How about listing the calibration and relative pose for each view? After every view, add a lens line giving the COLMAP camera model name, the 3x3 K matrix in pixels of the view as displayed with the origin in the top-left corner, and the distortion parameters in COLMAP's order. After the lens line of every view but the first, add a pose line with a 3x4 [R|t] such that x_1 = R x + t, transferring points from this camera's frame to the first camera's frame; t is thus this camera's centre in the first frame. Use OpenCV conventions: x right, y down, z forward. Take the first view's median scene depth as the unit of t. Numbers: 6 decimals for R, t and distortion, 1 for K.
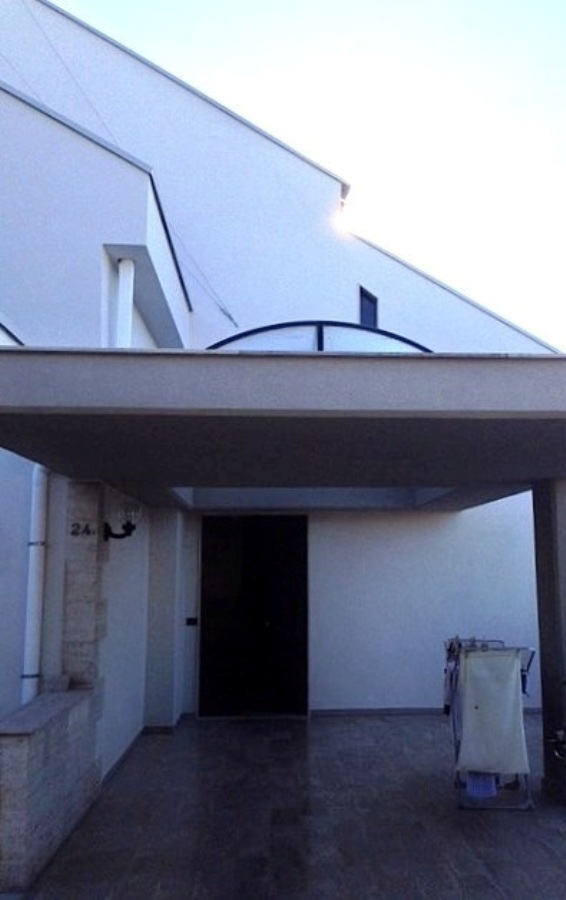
lens RADIAL K [[850.6, 0, 283.0], [0, 850.6, 450.0], [0, 0, 1]] dist [-0.004798, -0.001678]
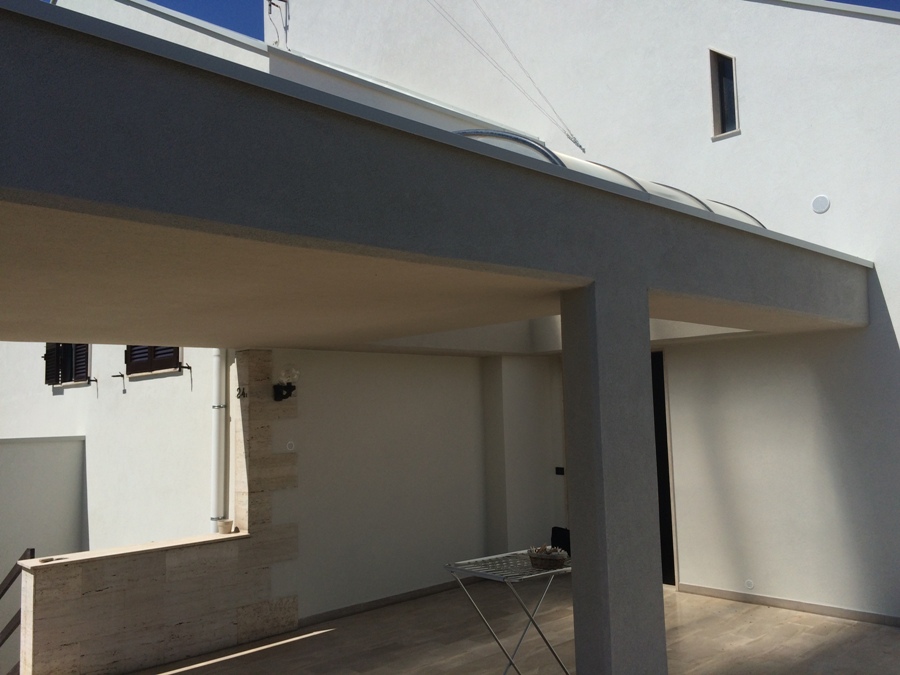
lens RADIAL K [[757.0, 0, 450.0], [0, 757.0, 337.5], [0, 0, 1]] dist [0.080540, -0.118507]
pose [[0.651590, -0.089690, -0.753251, 0.493175], [0.132172, 0.991220, -0.003691, 0.041689], [0.746968, -0.097154, 0.657723, 0.379205]]
